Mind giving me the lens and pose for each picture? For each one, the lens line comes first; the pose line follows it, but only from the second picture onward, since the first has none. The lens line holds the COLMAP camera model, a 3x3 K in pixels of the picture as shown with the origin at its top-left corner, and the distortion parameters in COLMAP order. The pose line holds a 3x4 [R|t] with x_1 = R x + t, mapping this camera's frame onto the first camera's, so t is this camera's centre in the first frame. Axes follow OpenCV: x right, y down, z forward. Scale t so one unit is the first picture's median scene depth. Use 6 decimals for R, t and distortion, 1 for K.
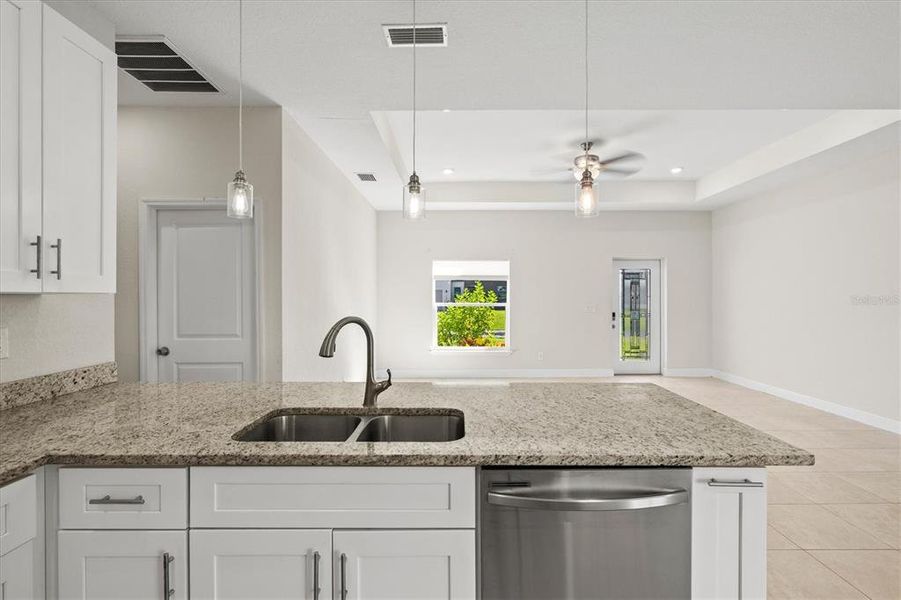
lens RADIAL K [[421.1, 0, 449.5], [0, 421.1, 296.2], [0, 0, 1]] dist [0.000036, -0.000082]
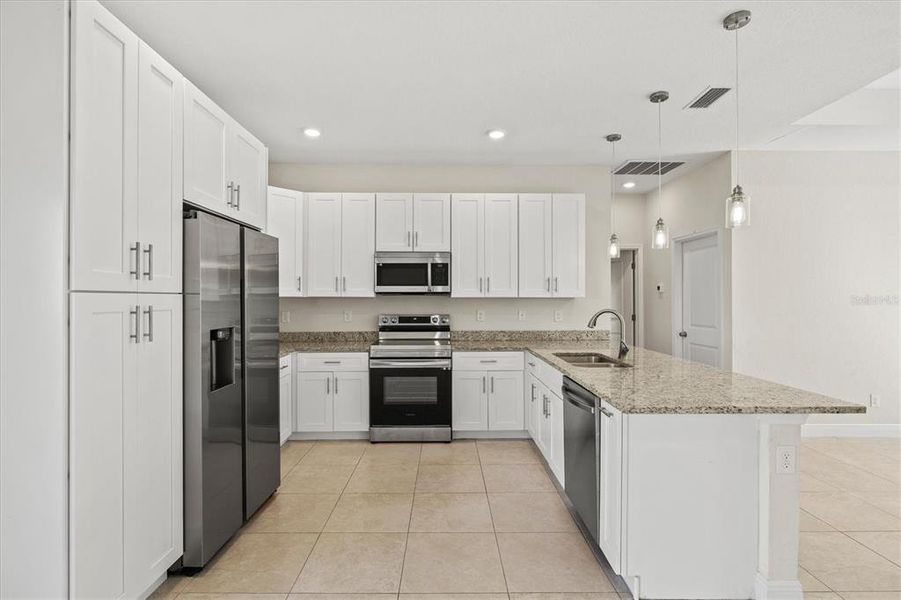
lens RADIAL K [[421.1, 0, 449.5], [0, 421.1, 296.2], [0, 0, 1]] dist [0.000036, -0.000082]
pose [[0.008390, -0.009824, -0.999917, 0.992848], [0.000467, 0.999952, -0.009821, 0.006680], [0.999965, -0.000384, 0.008395, 0.153743]]
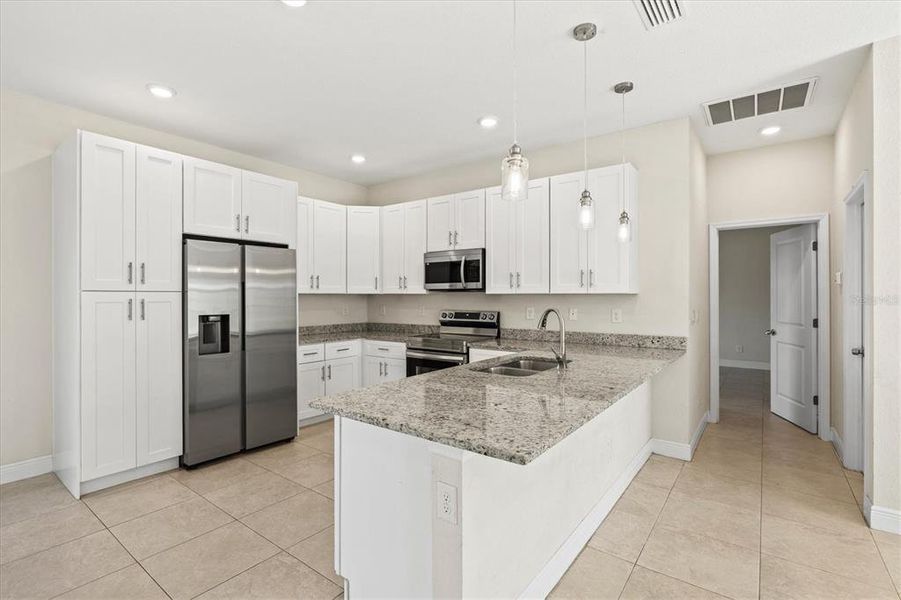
lens RADIAL K [[421.1, 0, 449.5], [0, 421.1, 296.2], [0, 0, 1]] dist [0.000036, -0.000082]
pose [[-0.601613, -0.002700, -0.798783, 0.751624], [-0.001521, 0.999996, -0.002234, 0.007998], [0.798786, -0.000129, -0.601615, 0.967654]]
